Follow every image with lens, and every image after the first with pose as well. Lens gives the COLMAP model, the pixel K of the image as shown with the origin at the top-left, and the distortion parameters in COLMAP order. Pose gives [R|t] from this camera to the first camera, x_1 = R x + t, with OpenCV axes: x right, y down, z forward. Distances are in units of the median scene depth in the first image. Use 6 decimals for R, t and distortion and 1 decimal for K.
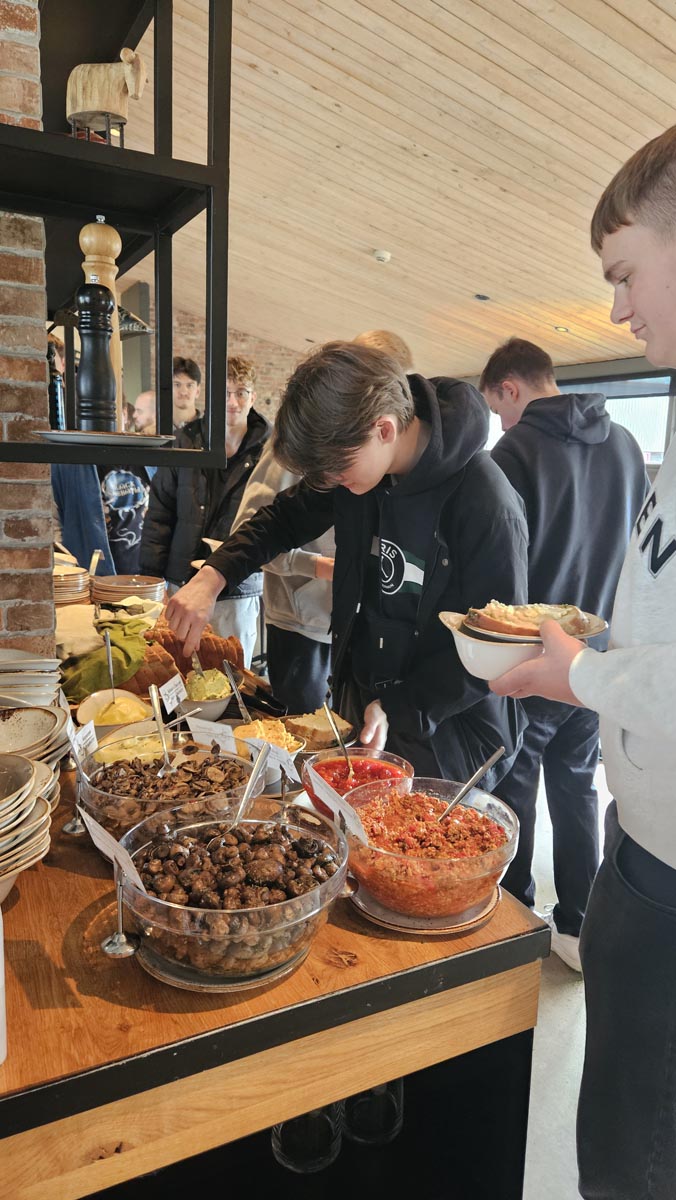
lens RADIAL K [[829.1, 0, 338.0], [0, 829.1, 602.8], [0, 0, 1]] dist [0.038786, -0.037411]
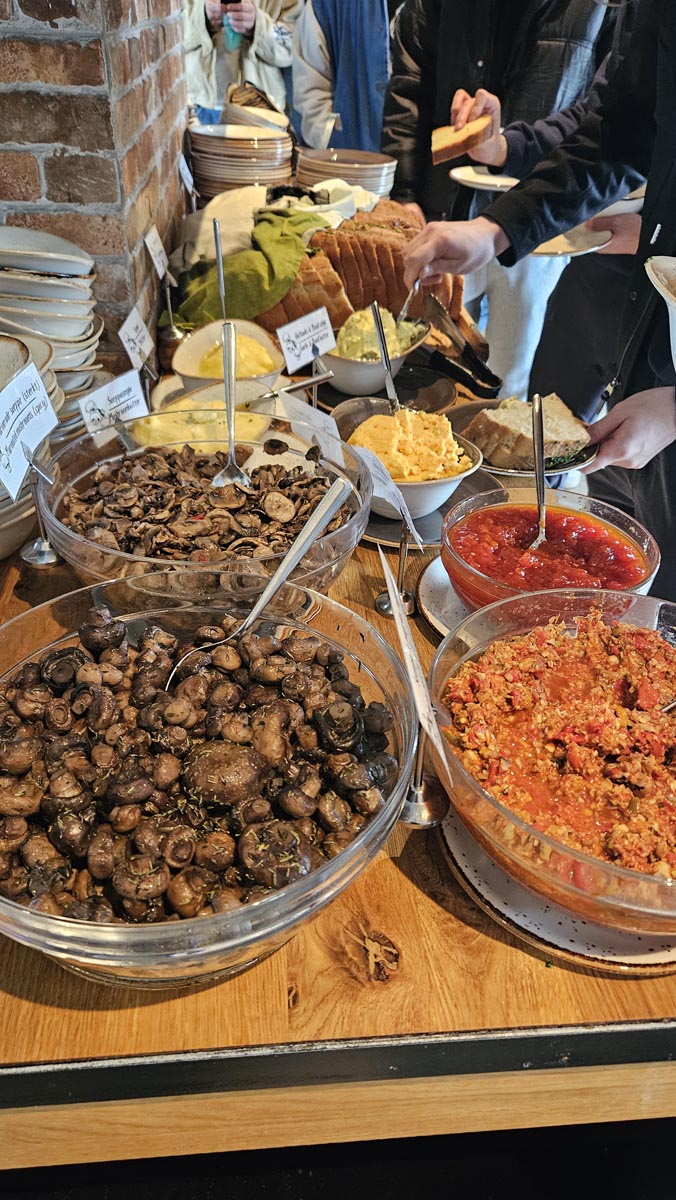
lens RADIAL K [[829.1, 0, 333.5], [0, 829.1, 604.9], [0, 0, 1]] dist [0.038786, -0.037411]
pose [[0.927247, 0.226989, -0.297806, 0.060342], [-0.082831, 0.899952, 0.428048, 0.021481], [0.365173, -0.372239, 0.853280, 0.454528]]
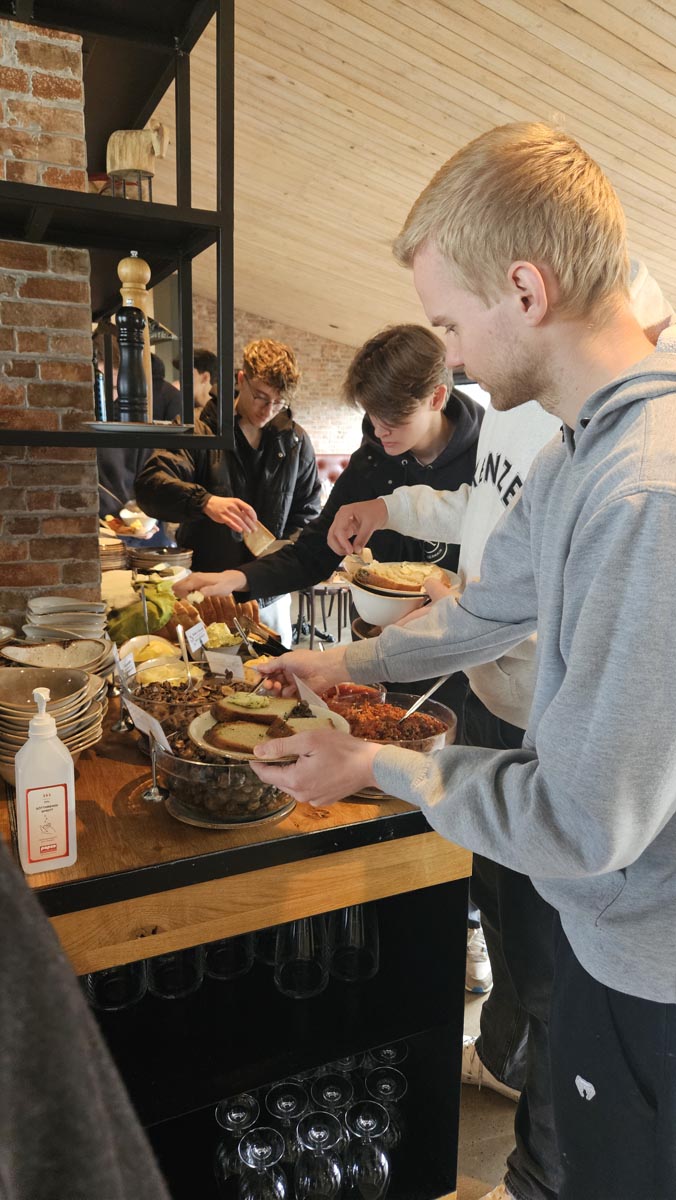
lens RADIAL K [[829.1, 0, 333.2], [0, 829.1, 602.0], [0, 0, 1]] dist [0.038786, -0.037411]
pose [[0.998972, -0.004447, -0.045114, 0.064354], [0.005340, 0.999792, 0.019680, 0.040762], [0.045017, -0.019901, 0.998788, -0.233561]]
